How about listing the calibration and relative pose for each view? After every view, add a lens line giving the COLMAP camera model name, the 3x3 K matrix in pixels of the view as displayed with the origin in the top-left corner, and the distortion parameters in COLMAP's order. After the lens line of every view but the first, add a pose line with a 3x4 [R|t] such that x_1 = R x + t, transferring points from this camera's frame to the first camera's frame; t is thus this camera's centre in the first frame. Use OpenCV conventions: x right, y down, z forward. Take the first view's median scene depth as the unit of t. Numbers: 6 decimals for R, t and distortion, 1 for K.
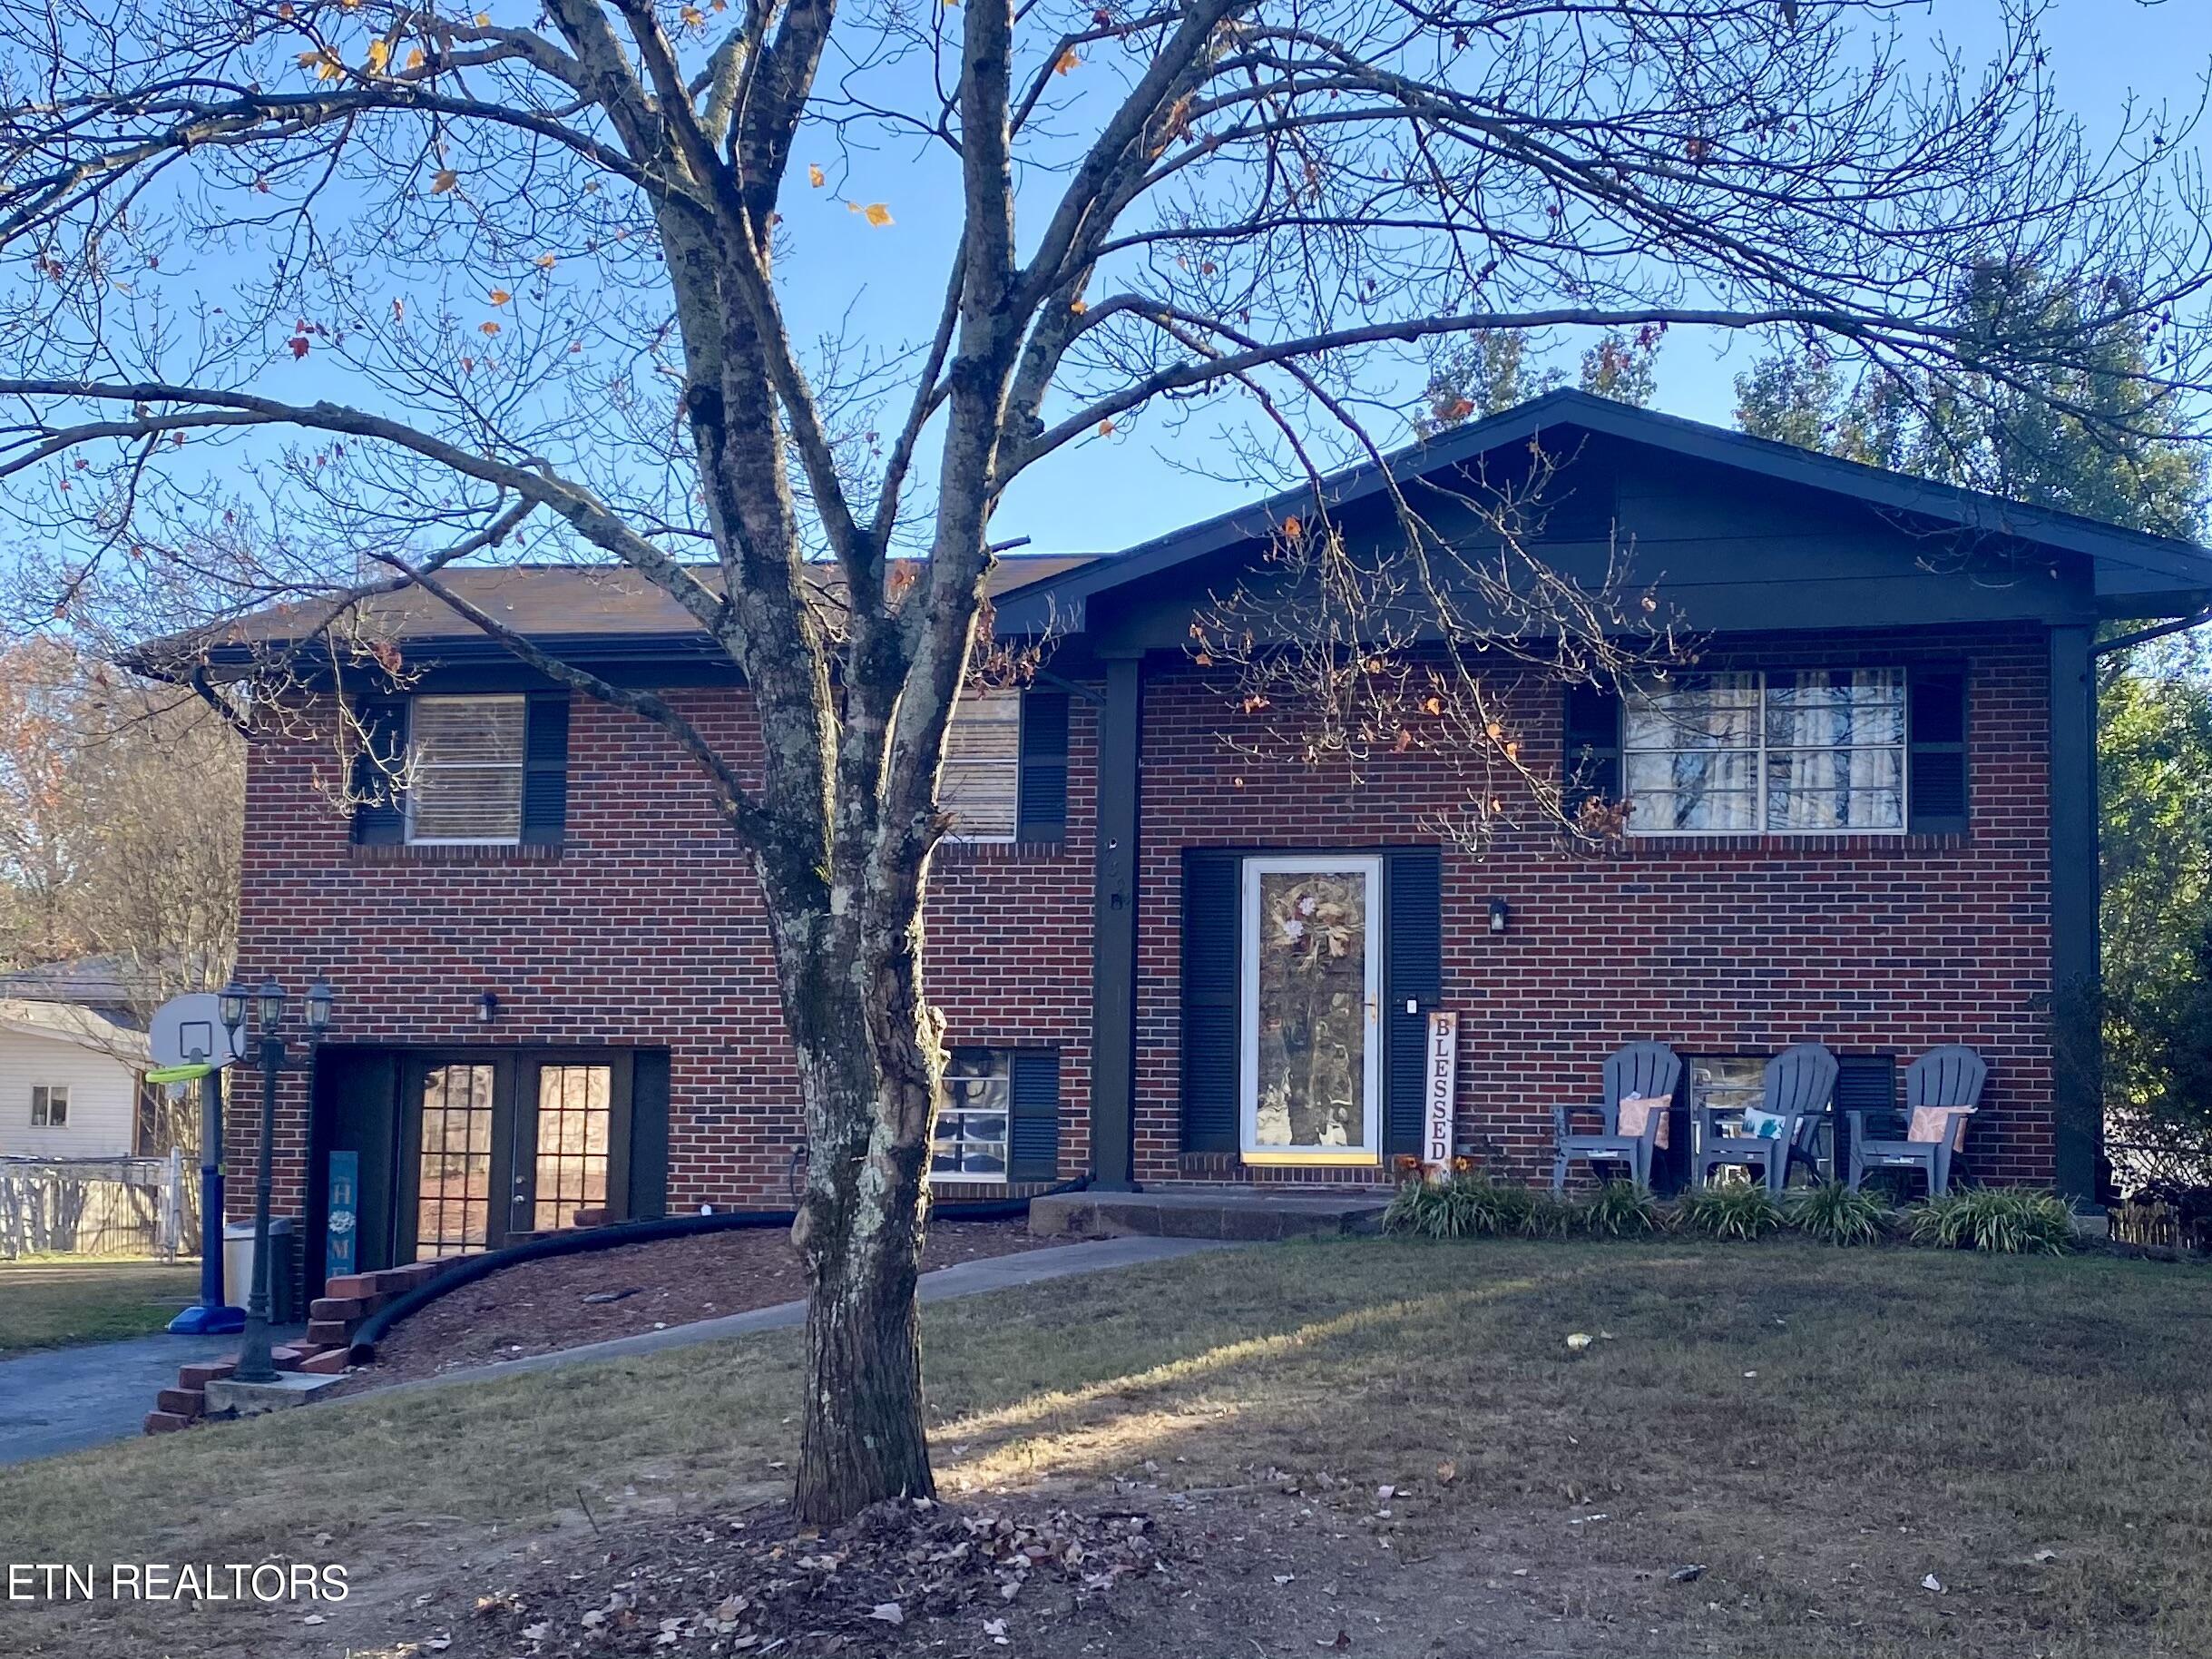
lens RADIAL K [[3094.3, 0, 1108.3], [0, 3094.3, 826.5], [0, 0, 1]] dist [0.127601, 0.000000]
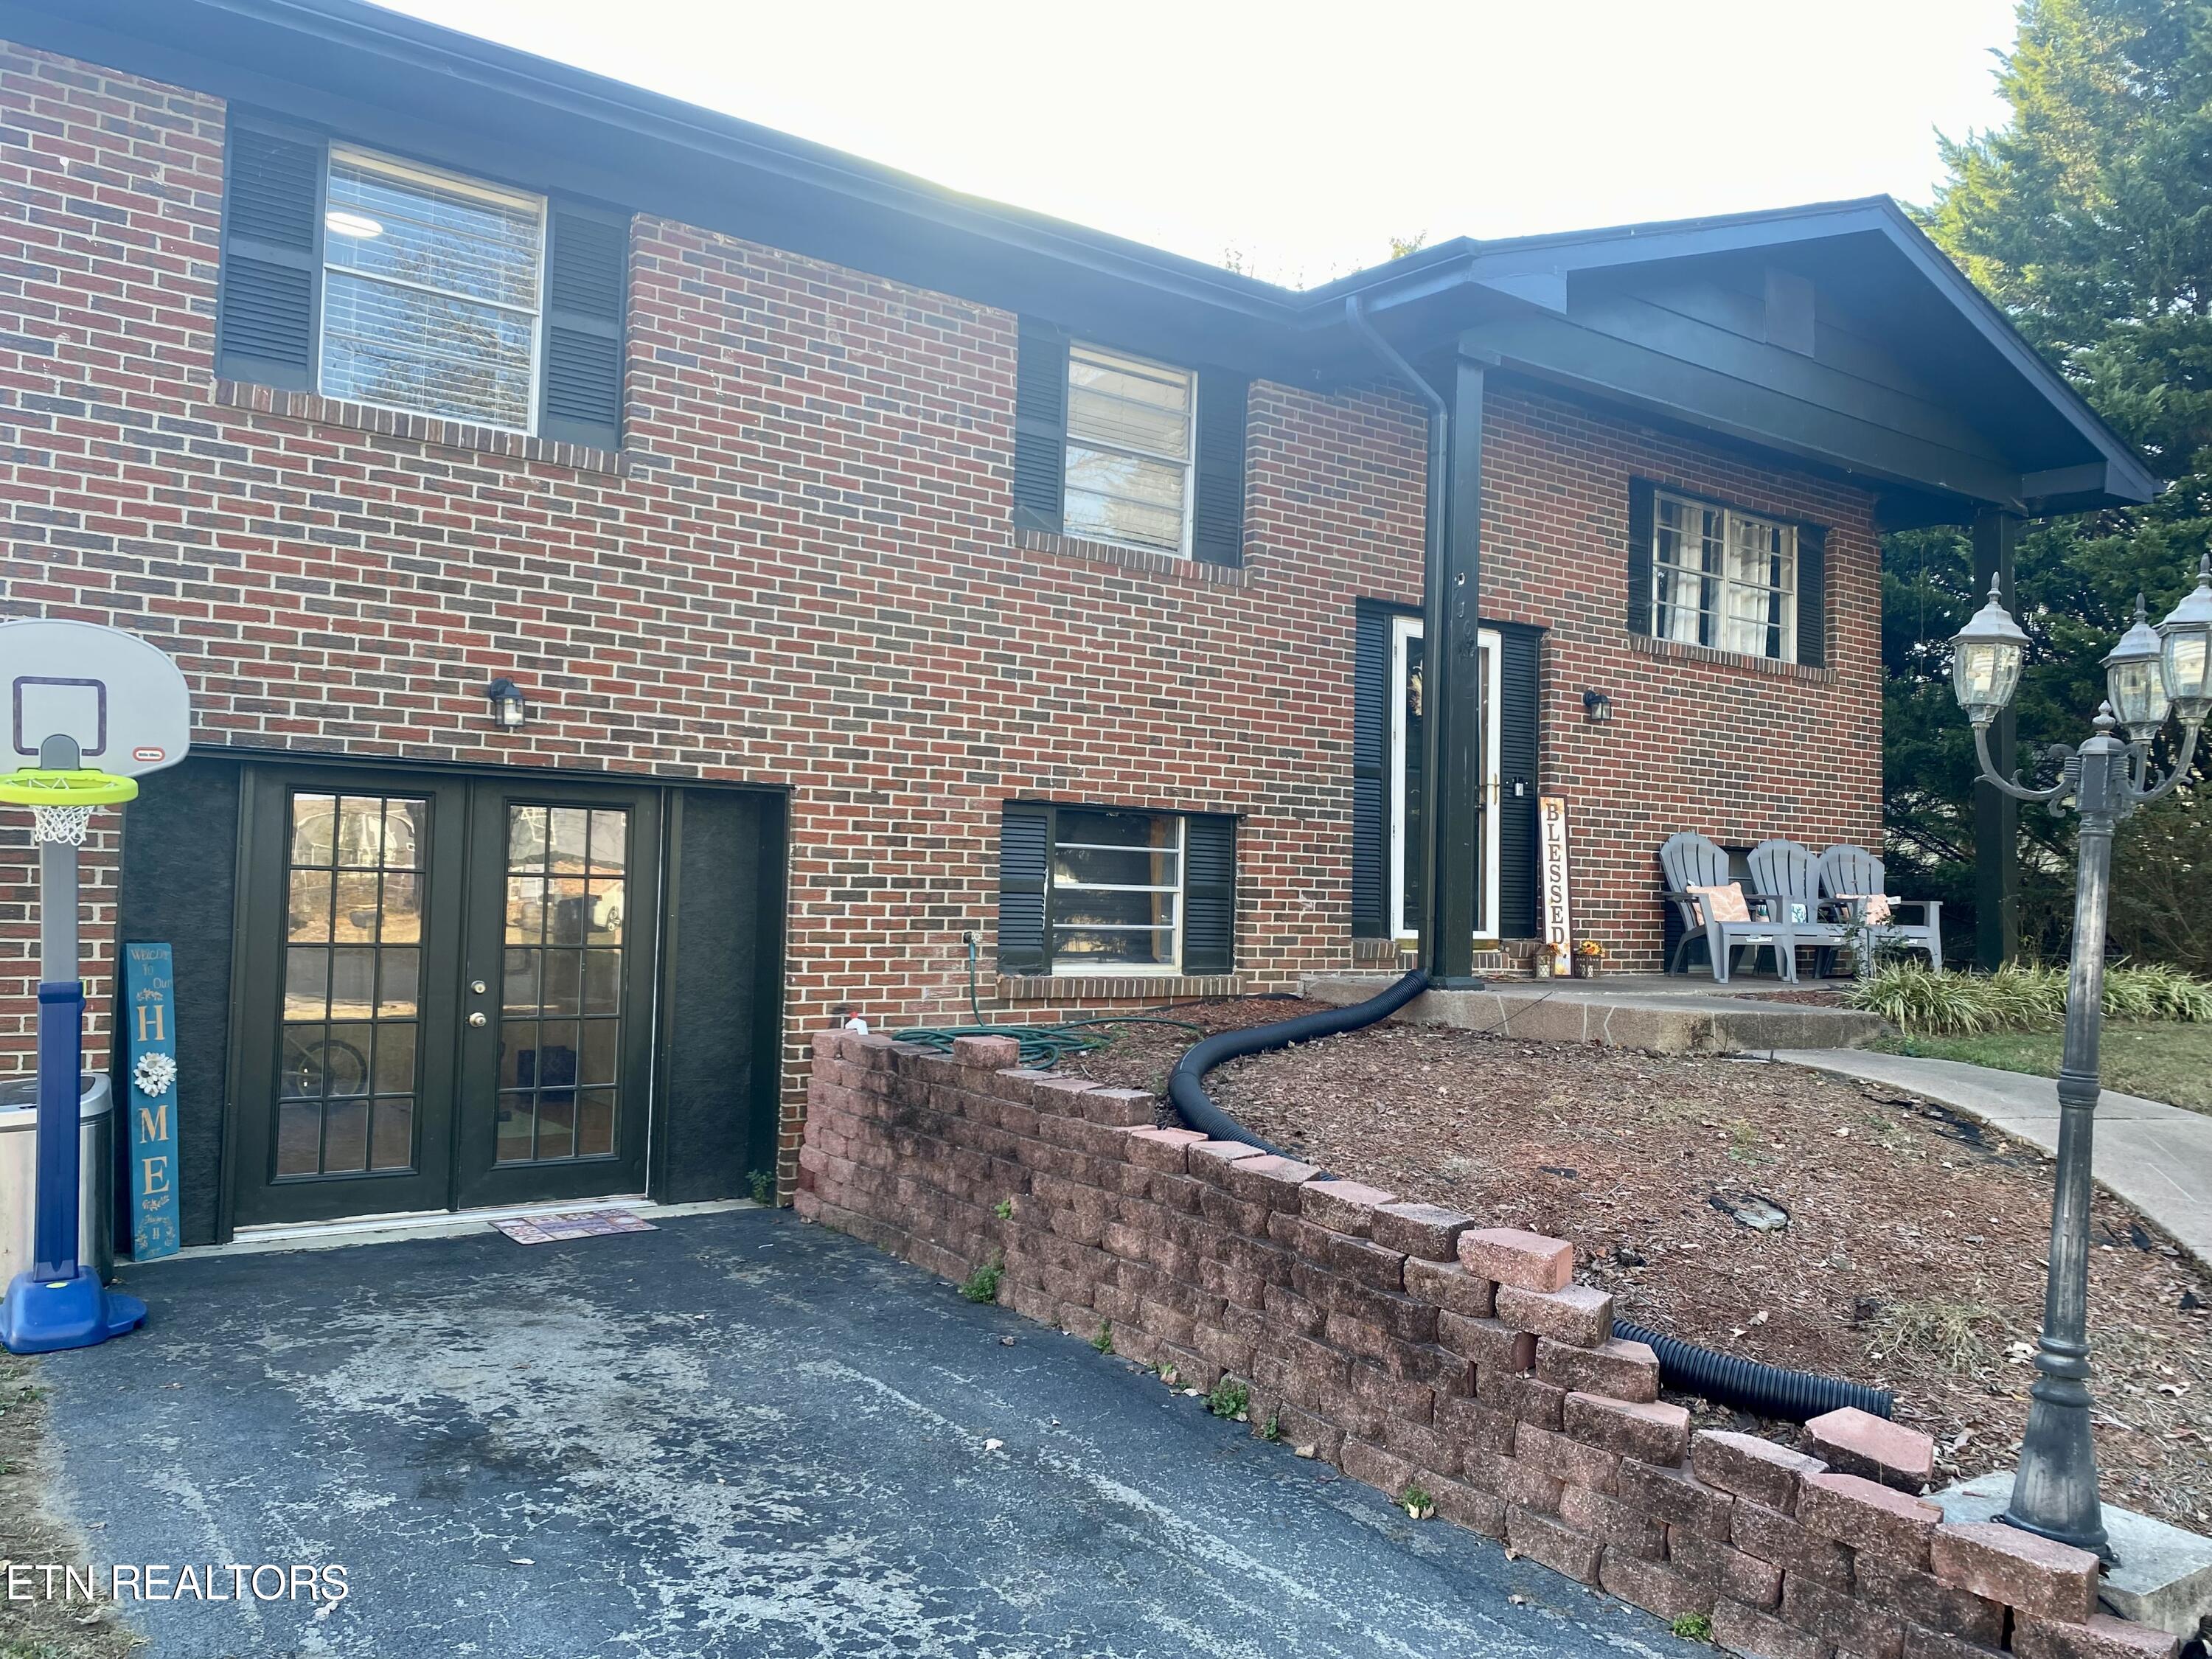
lens RADIAL K [[1704.2, 0, 1098.6], [0, 1704.2, 830.1], [0, 0, 1]] dist [0.040689, -0.025730]
pose [[0.646046, 0.034353, 0.762525, -0.385997], [-0.090407, 0.995399, 0.031752, 0.063055], [-0.757926, -0.089451, 0.646179, 0.717105]]
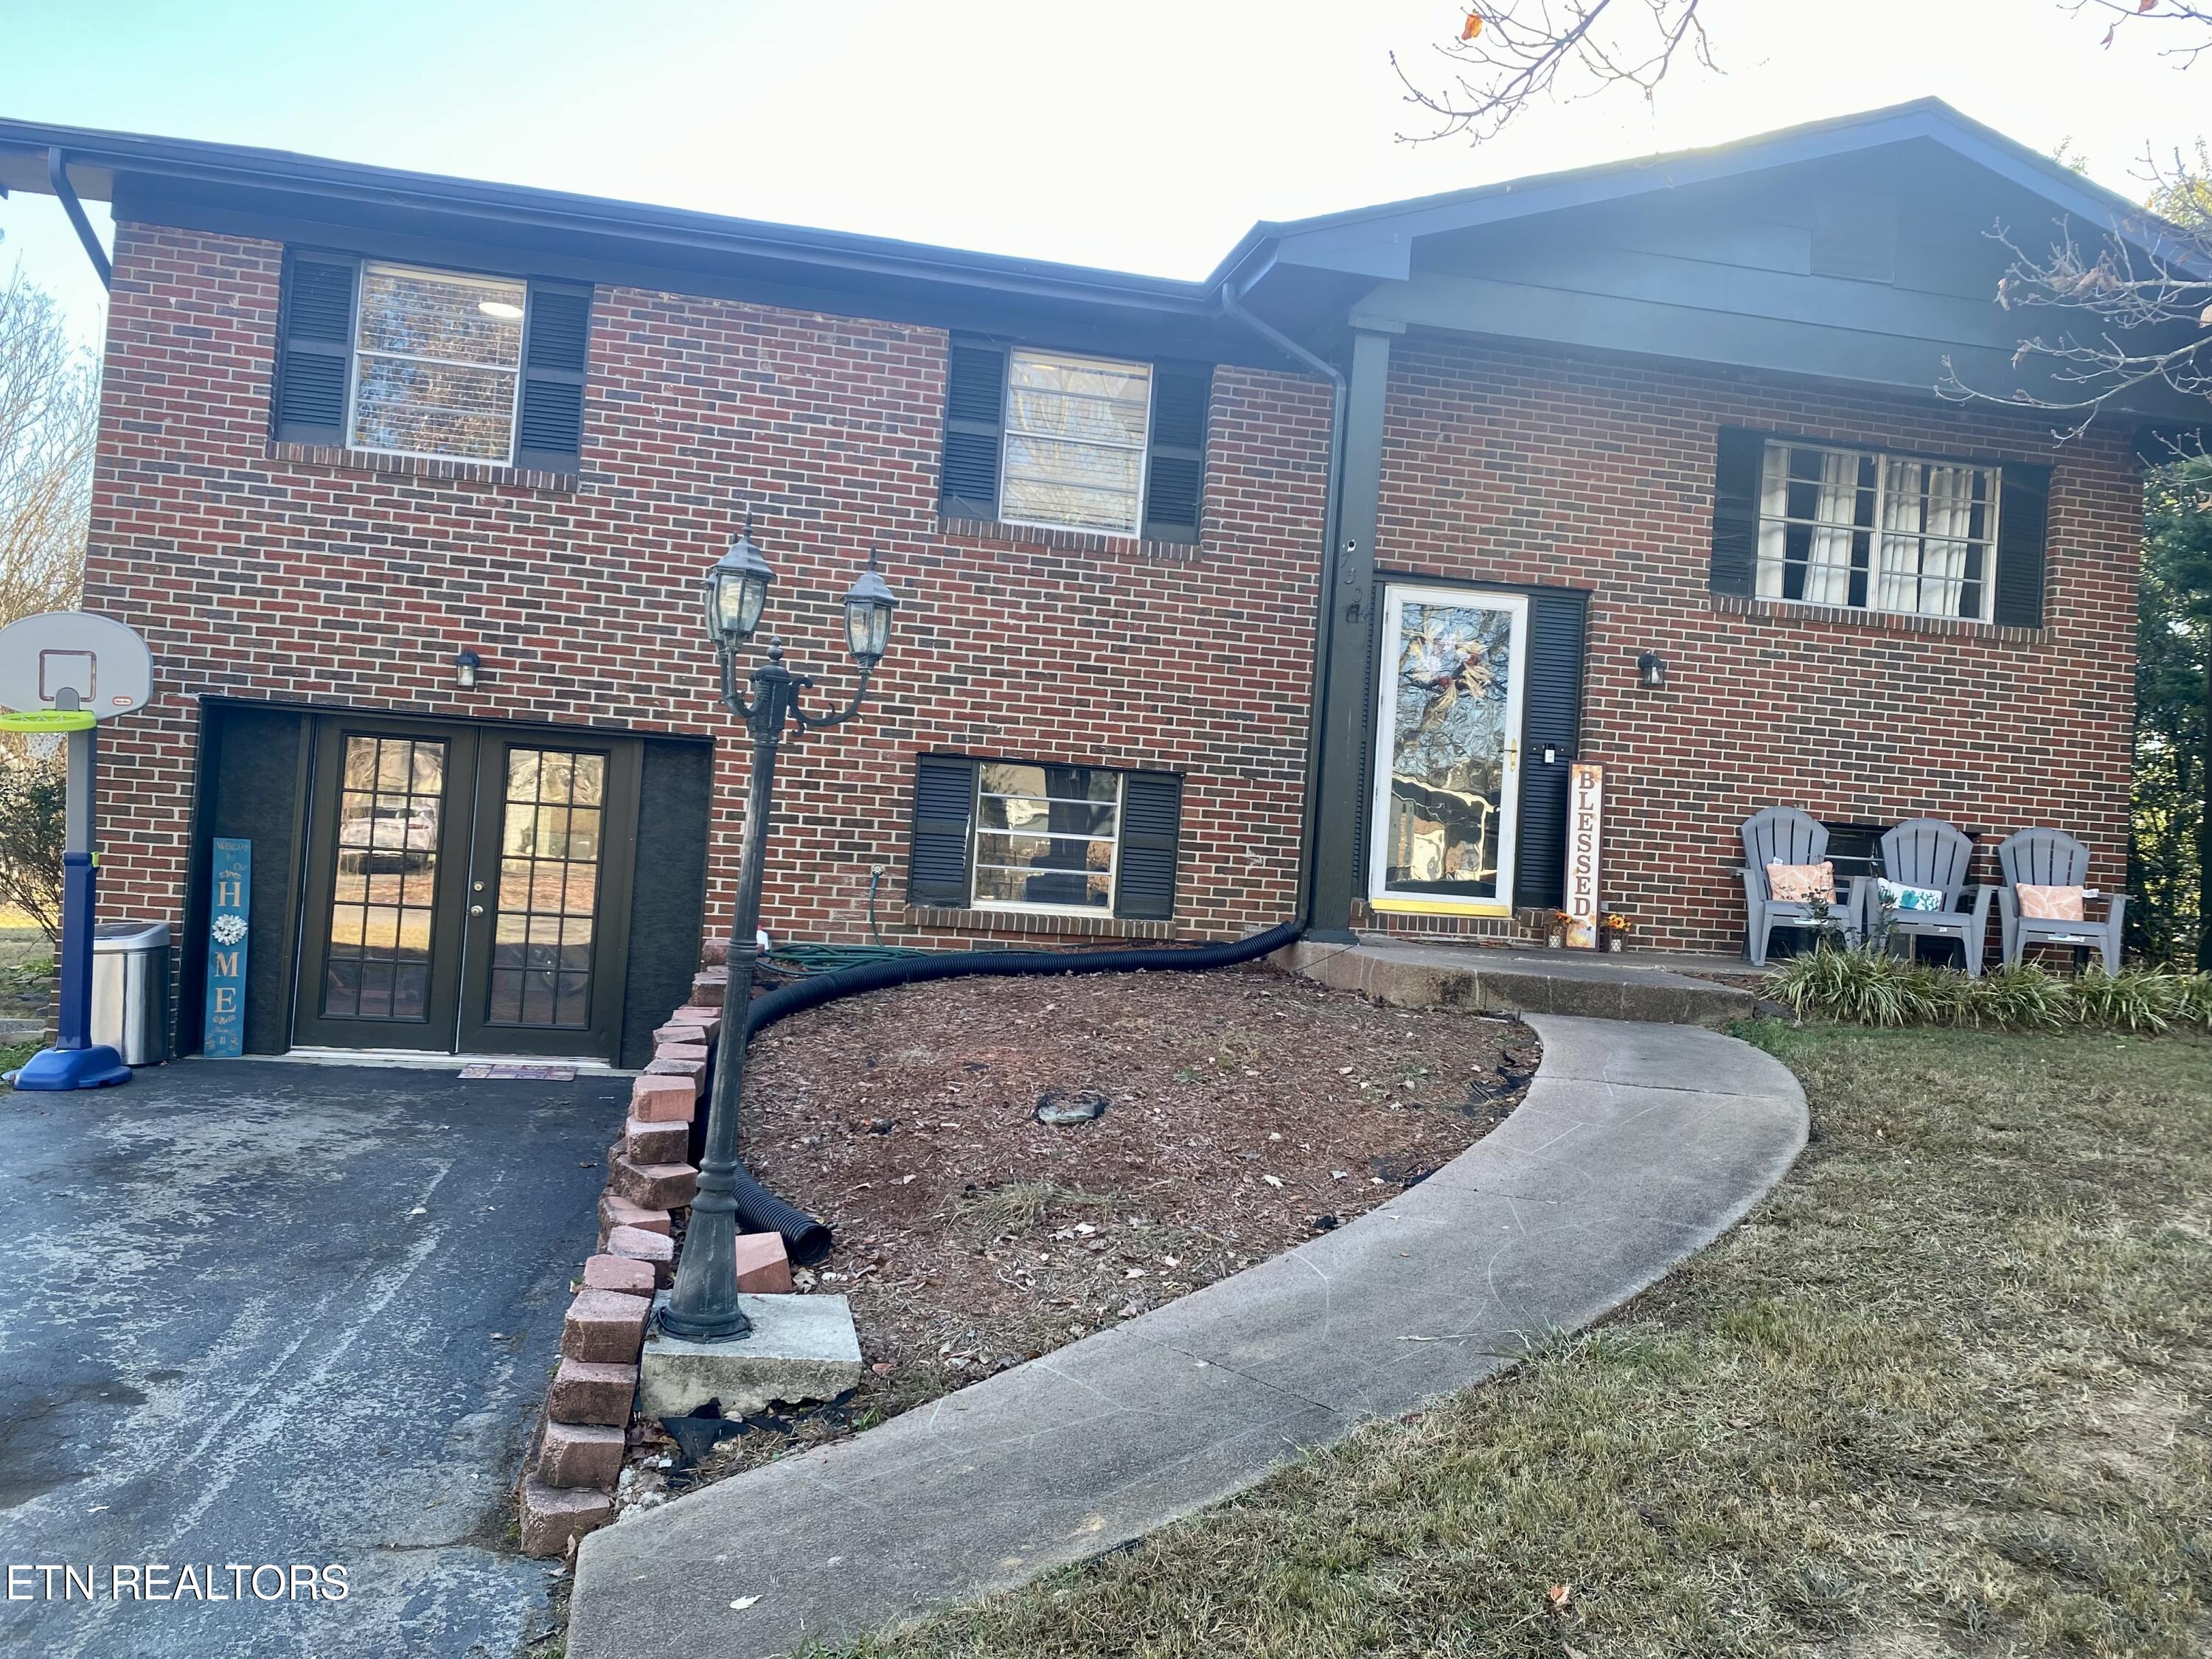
lens RADIAL K [[1704.2, 0, 1099.8], [0, 1704.2, 814.3], [0, 0, 1]] dist [0.040689, -0.025730]
pose [[0.904363, 0.057244, 0.422906, -0.242616], [-0.095413, 0.993000, 0.069623, 0.050124], [-0.415961, -0.103315, 0.903495, 0.550504]]
